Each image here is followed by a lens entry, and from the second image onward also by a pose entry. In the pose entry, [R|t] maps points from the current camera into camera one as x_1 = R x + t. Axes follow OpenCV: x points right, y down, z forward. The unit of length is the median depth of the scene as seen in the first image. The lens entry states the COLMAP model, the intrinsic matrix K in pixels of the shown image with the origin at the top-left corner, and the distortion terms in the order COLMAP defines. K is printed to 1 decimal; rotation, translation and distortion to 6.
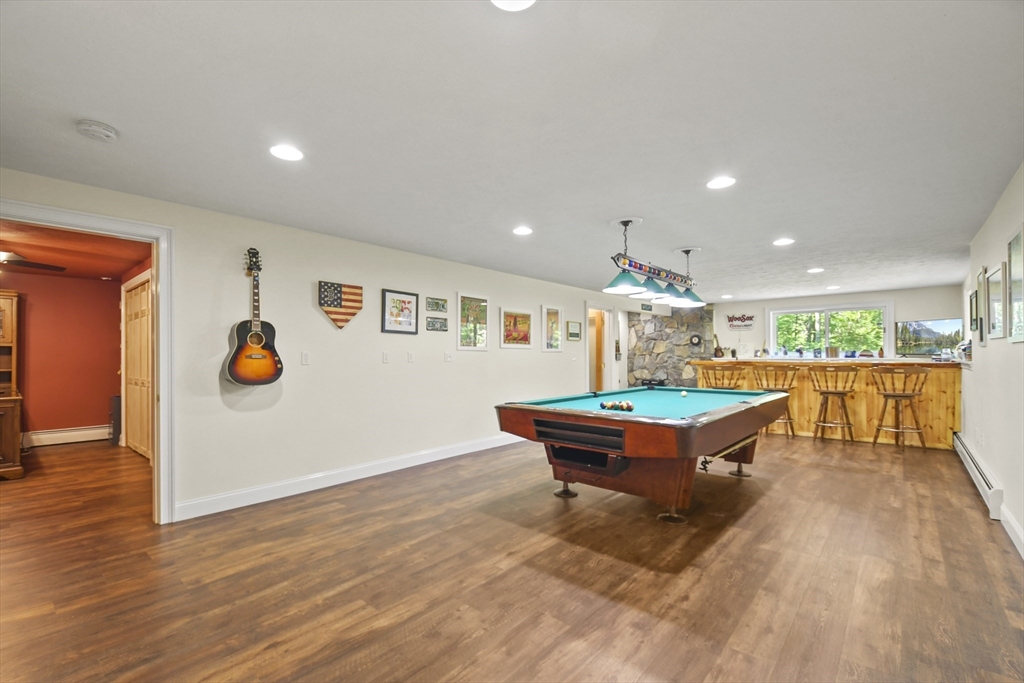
lens RADIAL K [[453.6, 0, 511.9], [0, 453.6, 355.3], [0, 0, 1]] dist [0.013824, -0.000007]
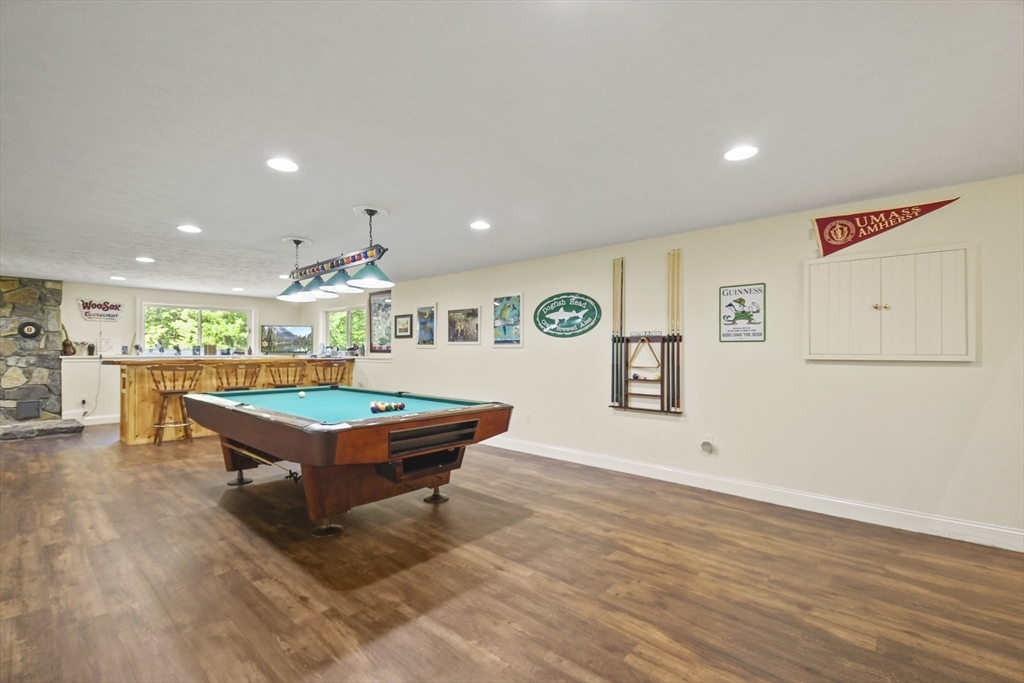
lens RADIAL K [[442.2, 0, 510.8], [0, 442.2, 347.5], [0, 0, 1]] dist [0.002641, 0.000024]
pose [[0.018766, 0.014960, 0.999712, -0.516345], [-0.003544, 0.999883, -0.014896, 0.000668], [-0.999818, -0.003263, 0.018817, 0.547470]]
